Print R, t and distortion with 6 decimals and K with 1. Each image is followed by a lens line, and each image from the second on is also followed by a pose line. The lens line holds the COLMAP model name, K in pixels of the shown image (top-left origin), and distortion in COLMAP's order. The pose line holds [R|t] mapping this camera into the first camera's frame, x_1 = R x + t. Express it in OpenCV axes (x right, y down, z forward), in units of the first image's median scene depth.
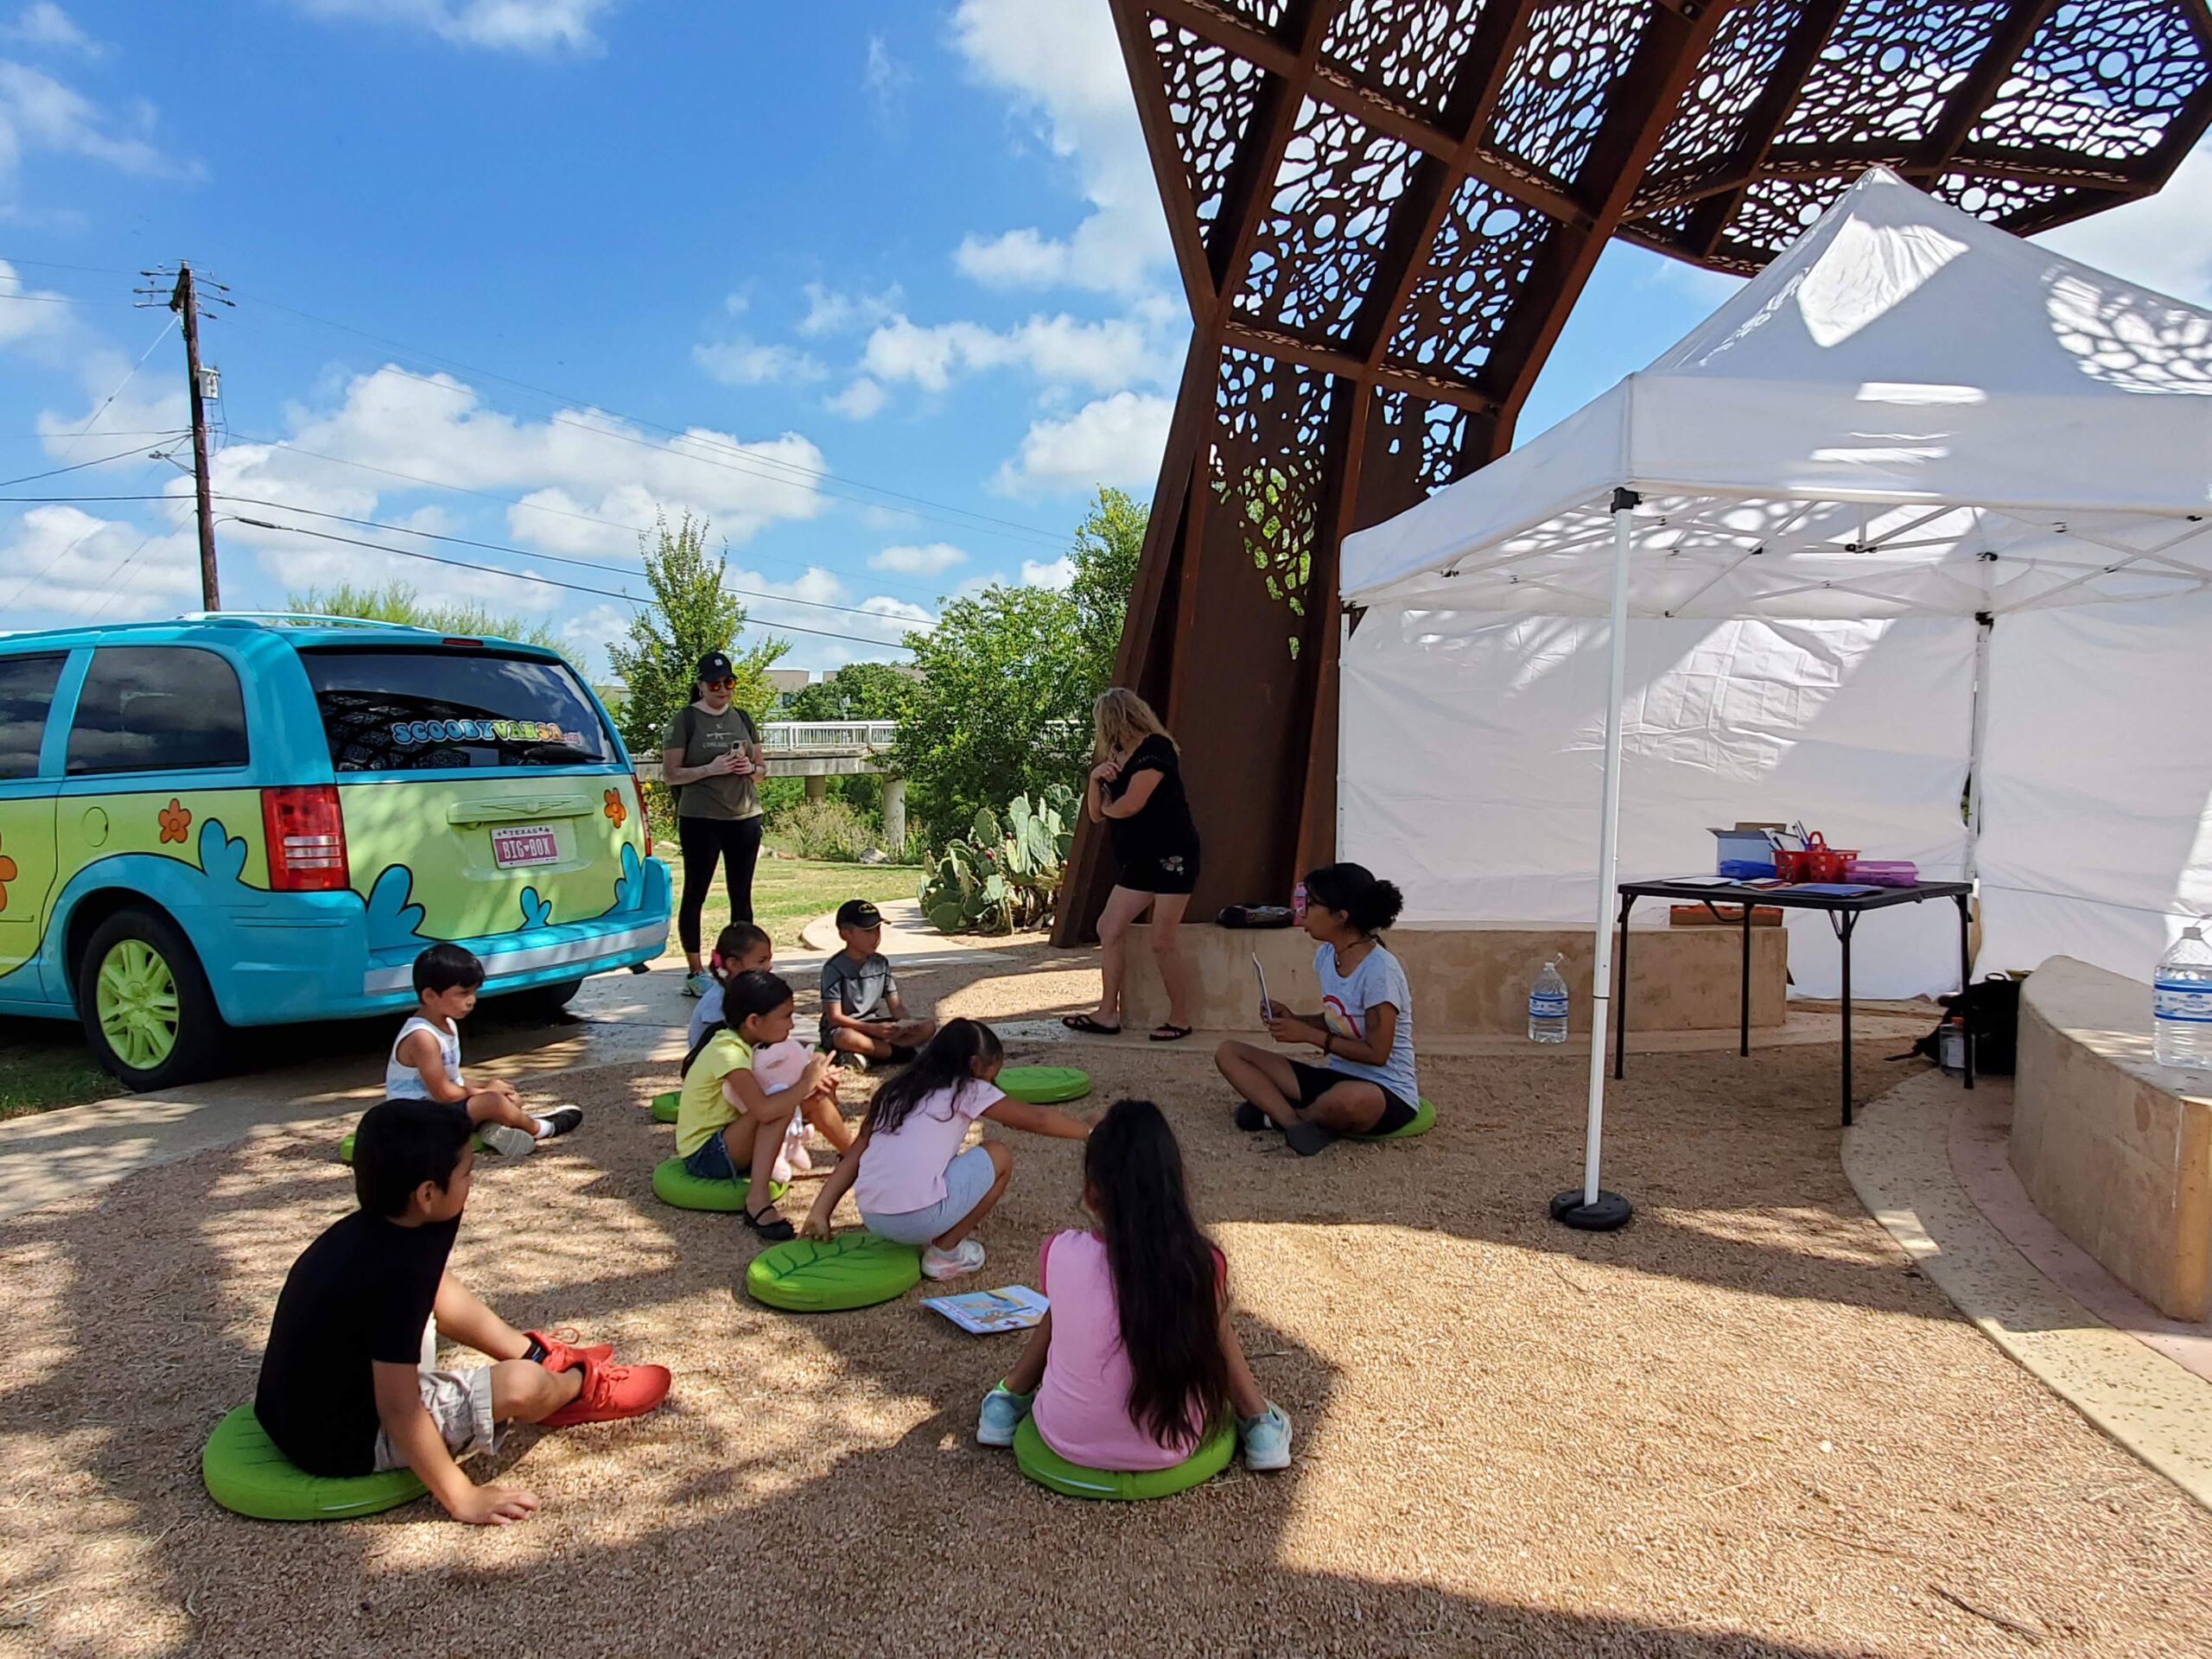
lens RADIAL K [[1451.4, 0, 1107.8], [0, 1451.4, 848.1], [0, 0, 1]] dist [-0.008554, -0.008052]
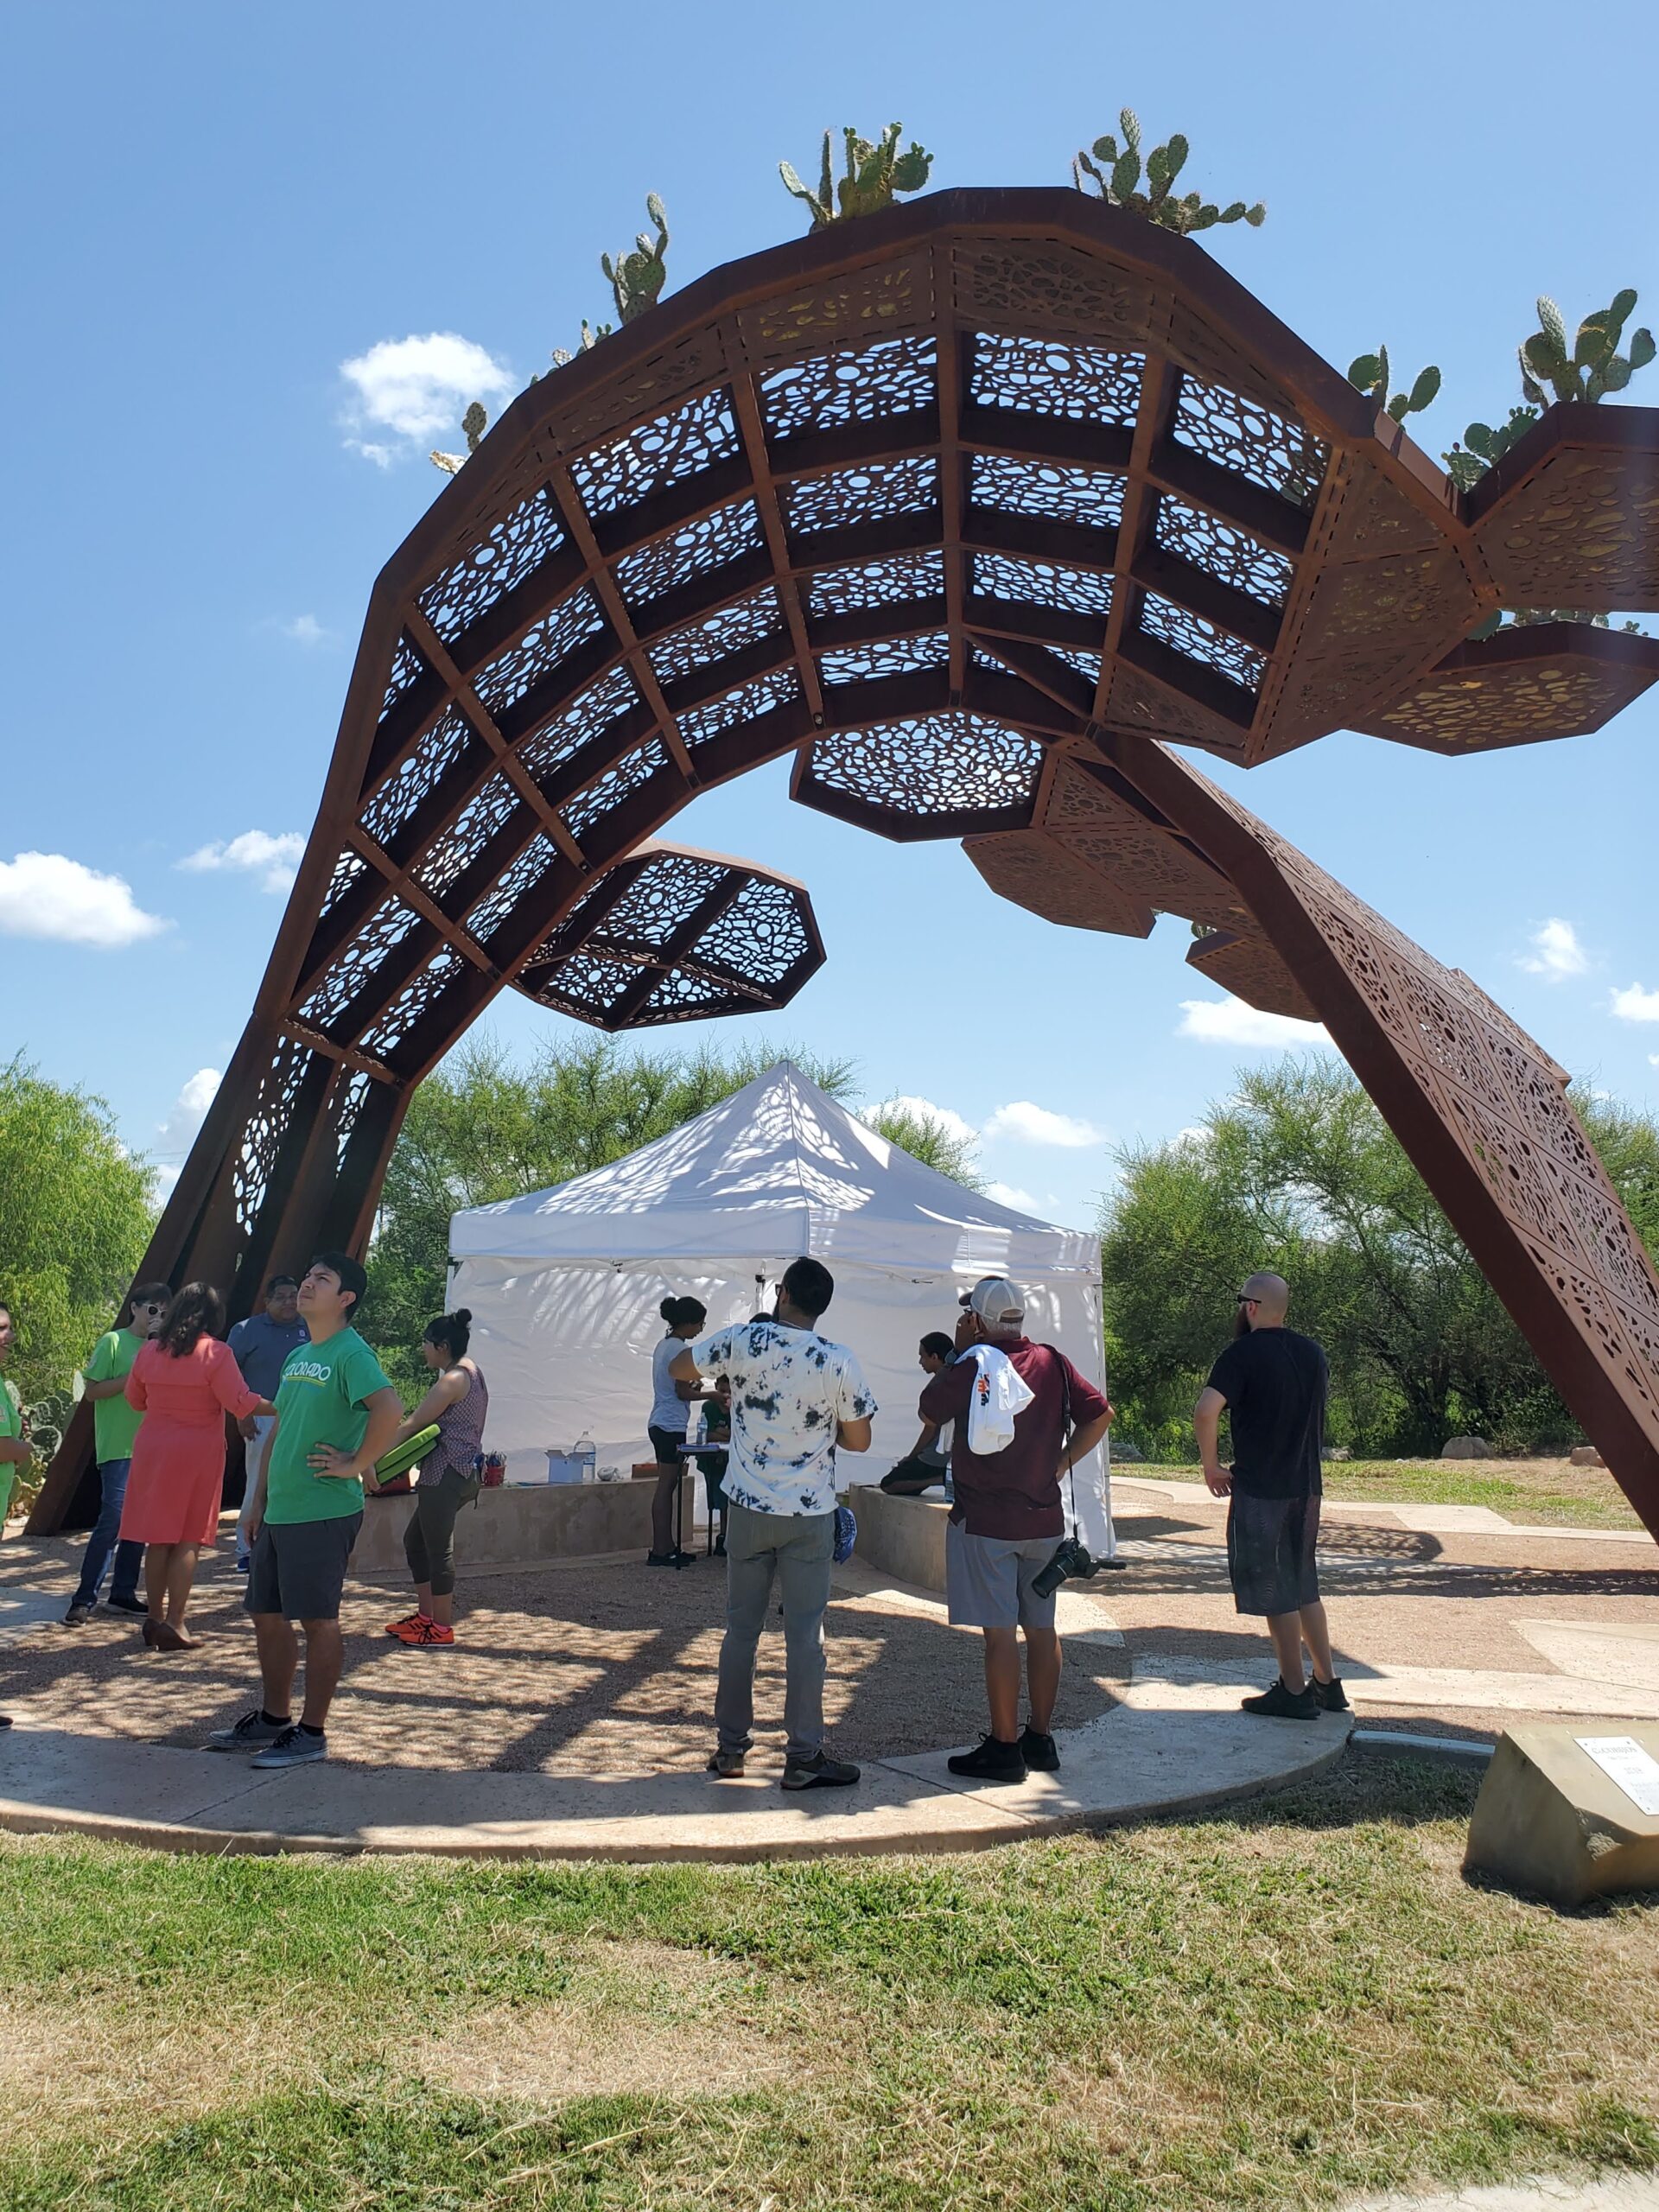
lens RADIAL K [[1683.6, 0, 827.0], [0, 1683.6, 1102.2], [0, 0, 1]] dist [0.047955, 0.002277]
pose [[0.682377, 0.101876, 0.723866, -0.620980], [0.031141, 0.985291, -0.168025, -0.020914], [-0.730337, 0.137199, 0.669167, -0.319677]]
